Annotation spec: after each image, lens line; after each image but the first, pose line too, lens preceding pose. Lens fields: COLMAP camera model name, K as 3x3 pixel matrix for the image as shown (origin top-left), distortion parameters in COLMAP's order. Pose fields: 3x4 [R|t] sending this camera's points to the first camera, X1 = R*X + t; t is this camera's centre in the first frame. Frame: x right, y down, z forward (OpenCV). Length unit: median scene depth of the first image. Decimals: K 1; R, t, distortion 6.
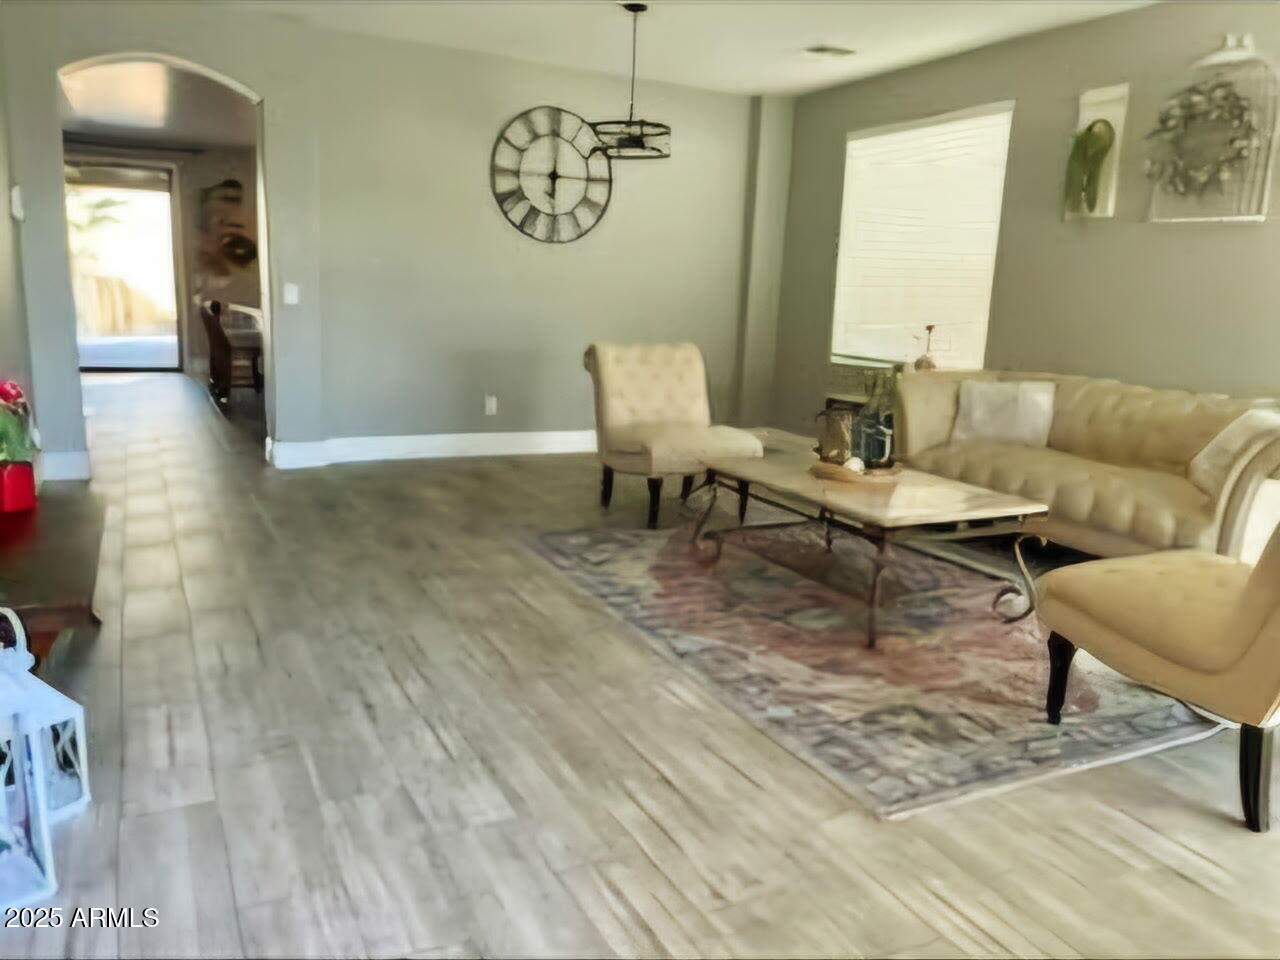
lens RADIAL K [[921.7, 0, 640.0], [0, 921.7, 480.0], [0, 0, 1]] dist [0.072110, -0.076053]
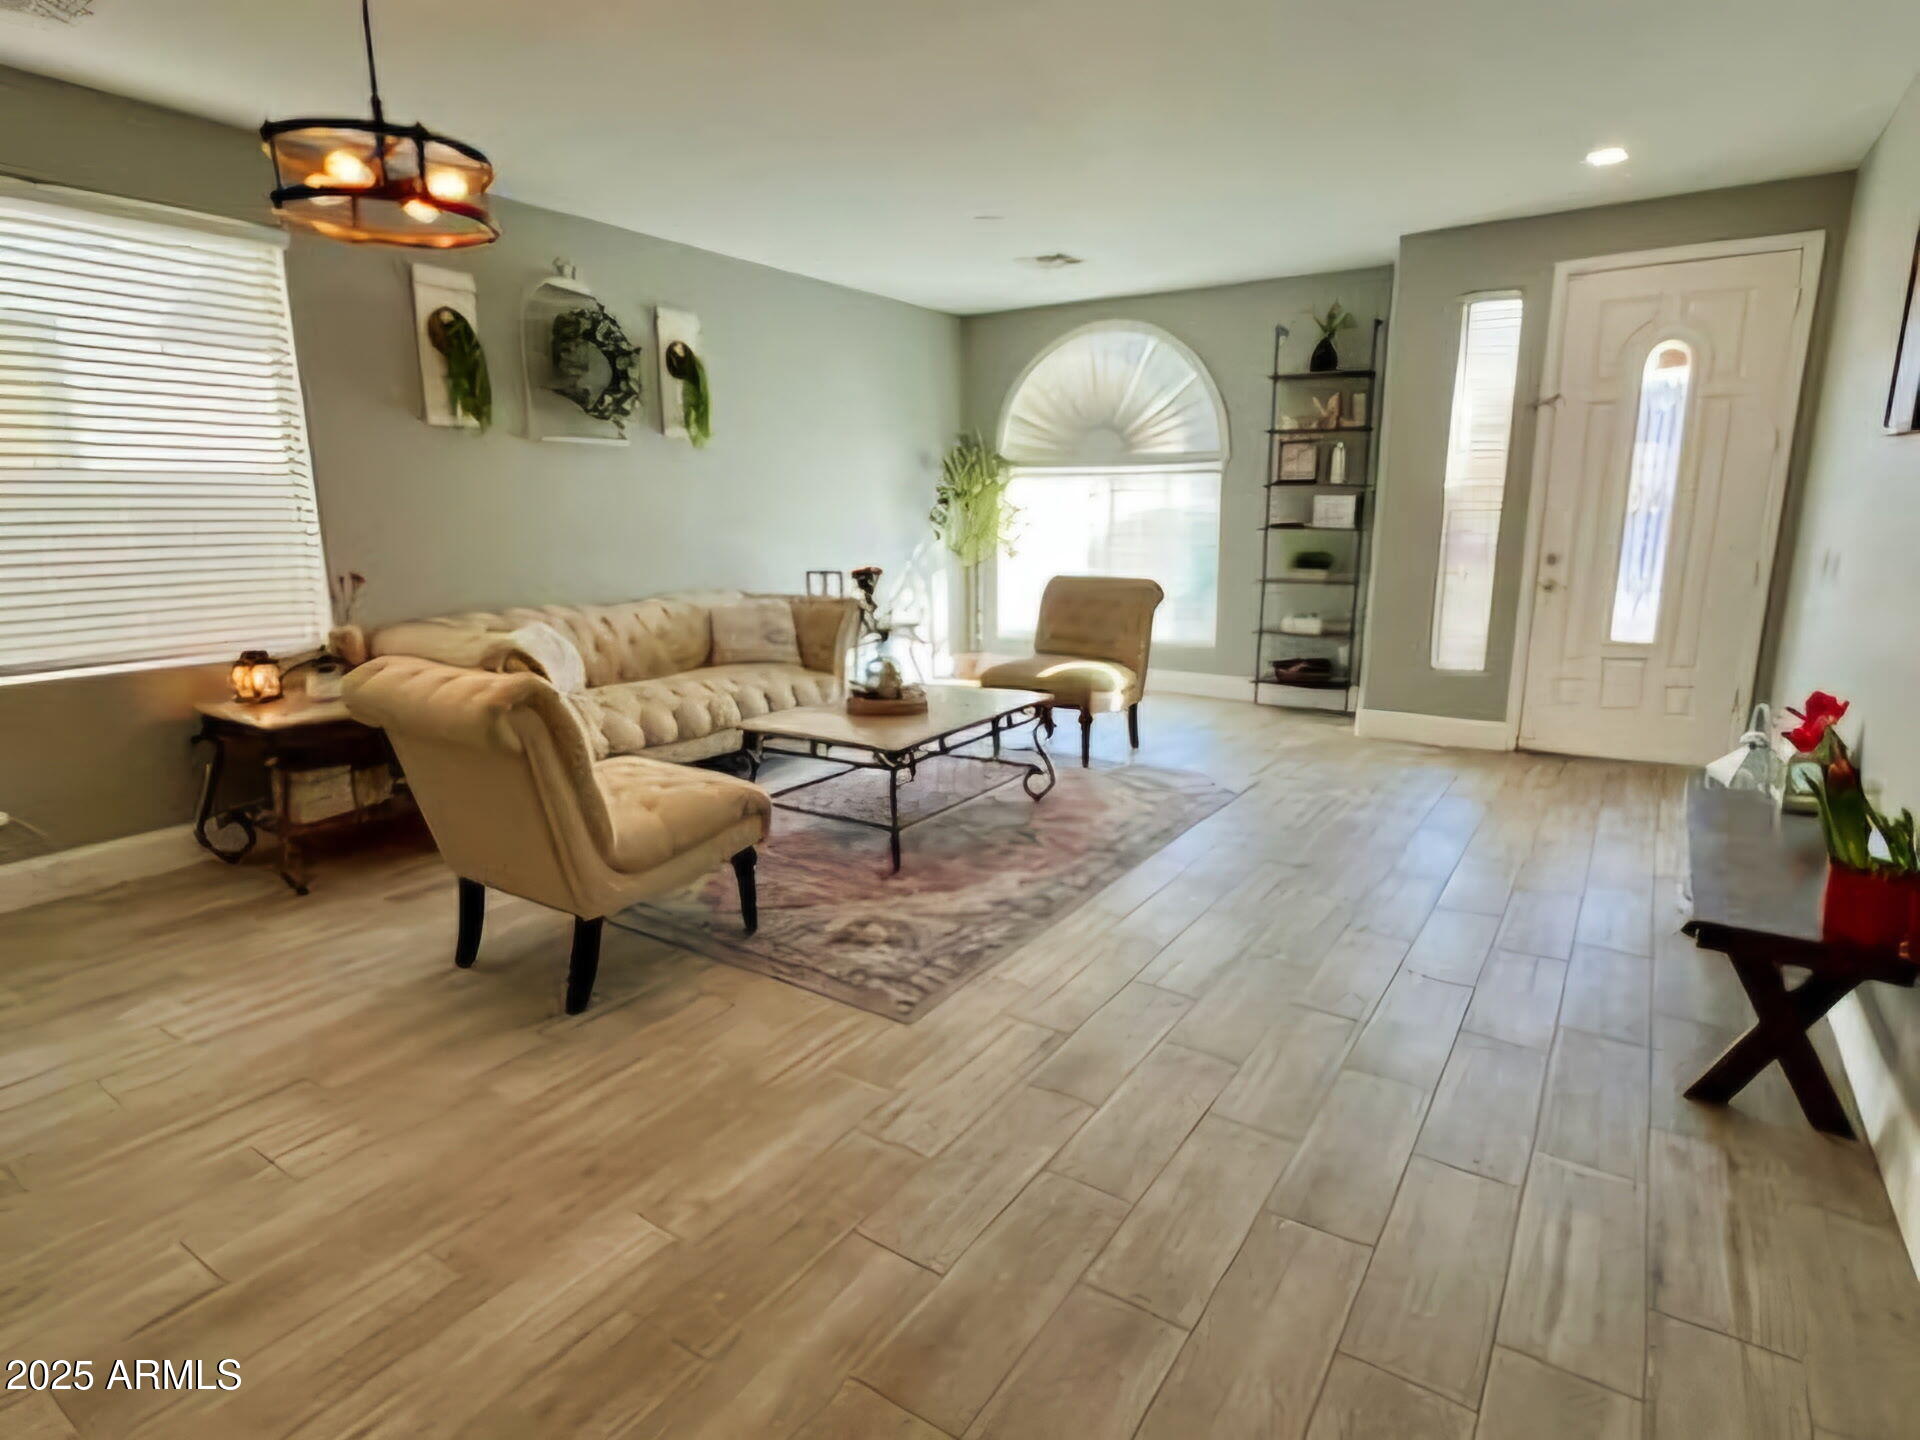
lens RADIAL K [[1023.4, 0, 960.0], [0, 1023.4, 720.0], [0, 0, 1]] dist [0.000672, 0.000057]
pose [[-0.476803, -0.215184, 0.852264, -0.749000], [0.160971, 0.931802, 0.325322, -0.340847], [-0.864145, 0.292304, -0.409648, 1.396696]]
